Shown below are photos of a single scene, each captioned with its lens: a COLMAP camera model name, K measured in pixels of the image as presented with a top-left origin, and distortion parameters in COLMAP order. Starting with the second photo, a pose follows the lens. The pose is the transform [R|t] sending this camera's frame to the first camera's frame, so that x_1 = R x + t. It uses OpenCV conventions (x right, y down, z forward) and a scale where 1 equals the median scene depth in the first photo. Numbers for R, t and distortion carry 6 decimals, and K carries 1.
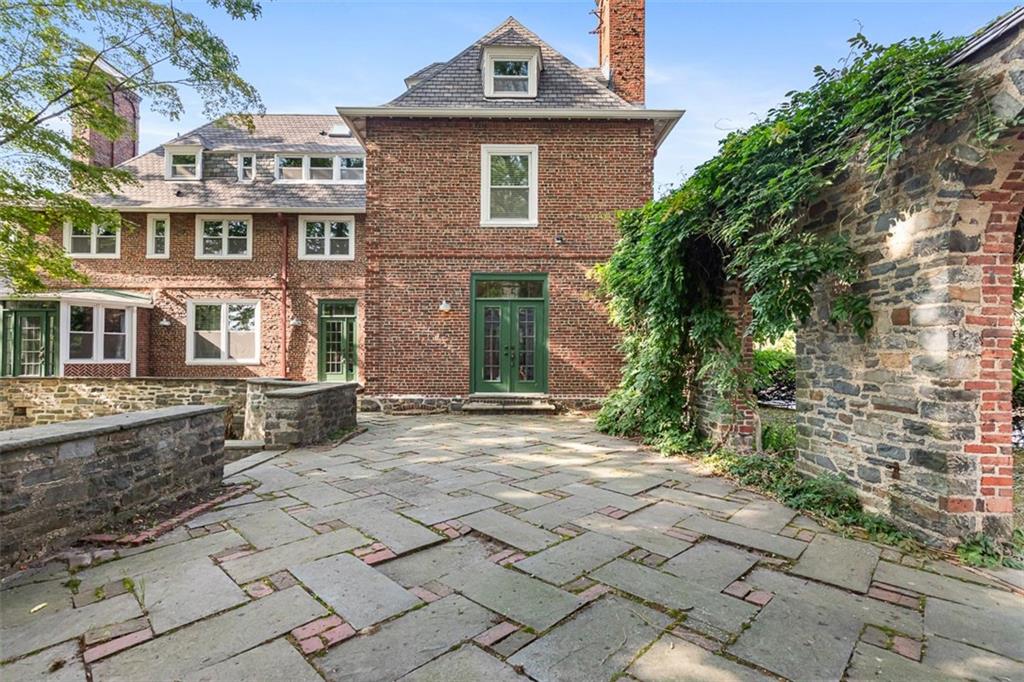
lens RADIAL K [[461.1, 0, 514.1], [0, 461.1, 350.5], [0, 0, 1]] dist [0.010013, -0.000277]
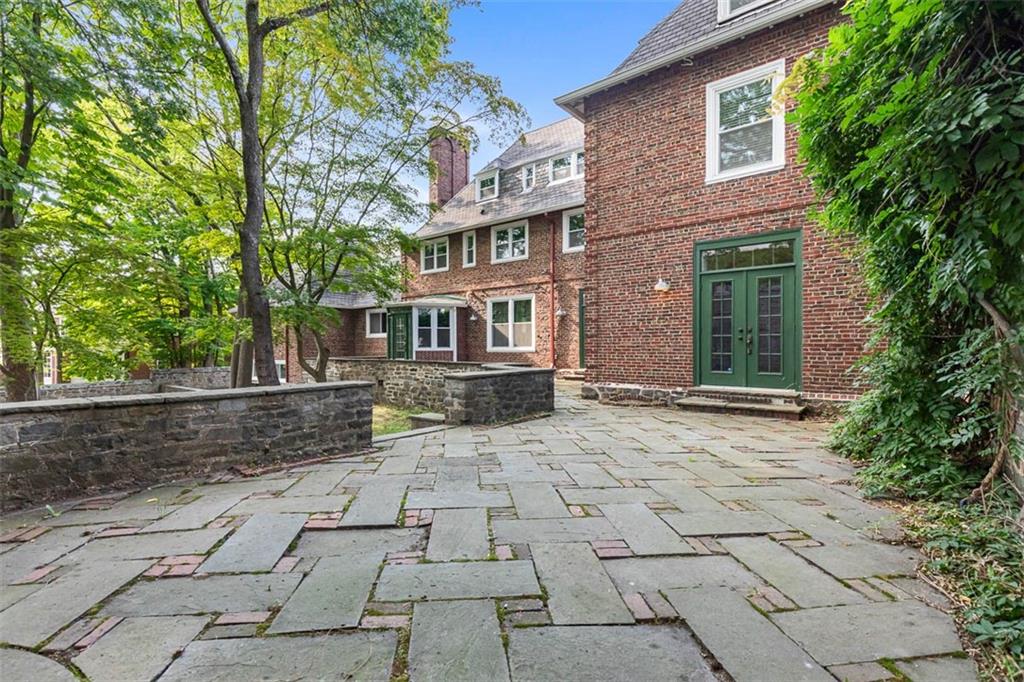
lens RADIAL K [[474.4, 0, 511.8], [0, 474.4, 350.0], [0, 0, 1]] dist [0.010288, -0.000096]
pose [[0.774156, -0.000355, -0.632995, 0.198545], [0.014786, 0.999737, 0.017523, 0.007114], [0.632822, -0.022925, 0.773958, 0.113118]]
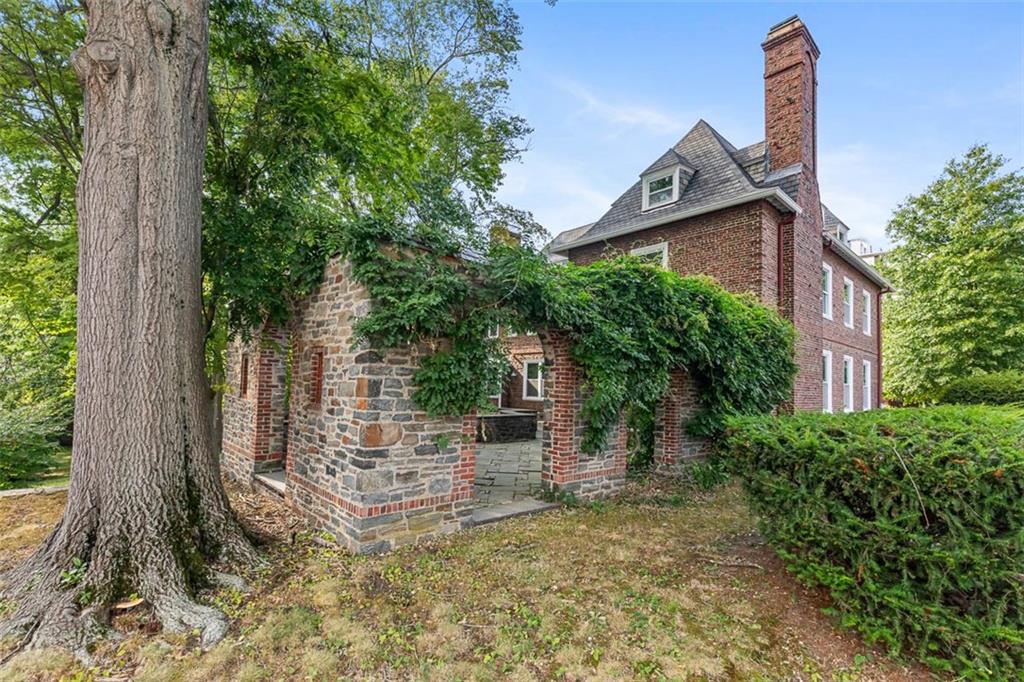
lens RADIAL K [[460.1, 0, 512.0], [0, 460.1, 370.7], [0, 0, 1]] dist [0.001819, 0.000059]
pose [[0.670429, -0.012281, -0.741872, 0.718517], [-0.015809, 0.999400, -0.030830, -0.032668], [0.741805, 0.032398, 0.669832, -0.188442]]
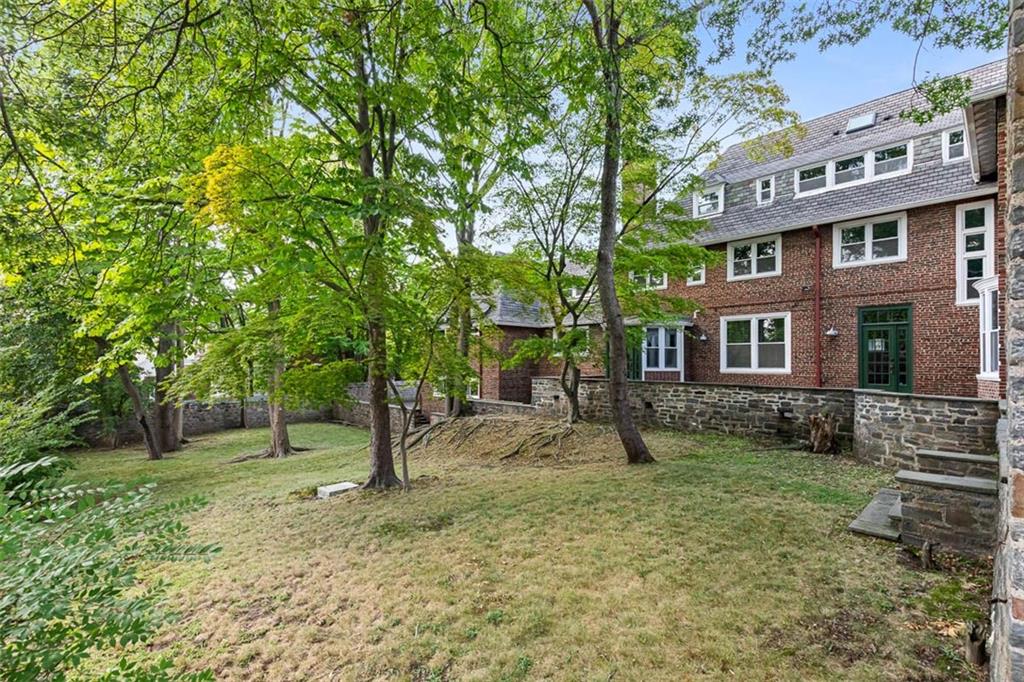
lens RADIAL K [[474.4, 0, 511.8], [0, 474.4, 350.0], [0, 0, 1]] dist [0.010288, -0.000096]
pose [[0.680603, -0.018006, -0.732432, -0.282211], [0.008683, 0.999826, -0.016511, -0.017335], [0.732601, 0.004878, 0.680640, -0.294233]]
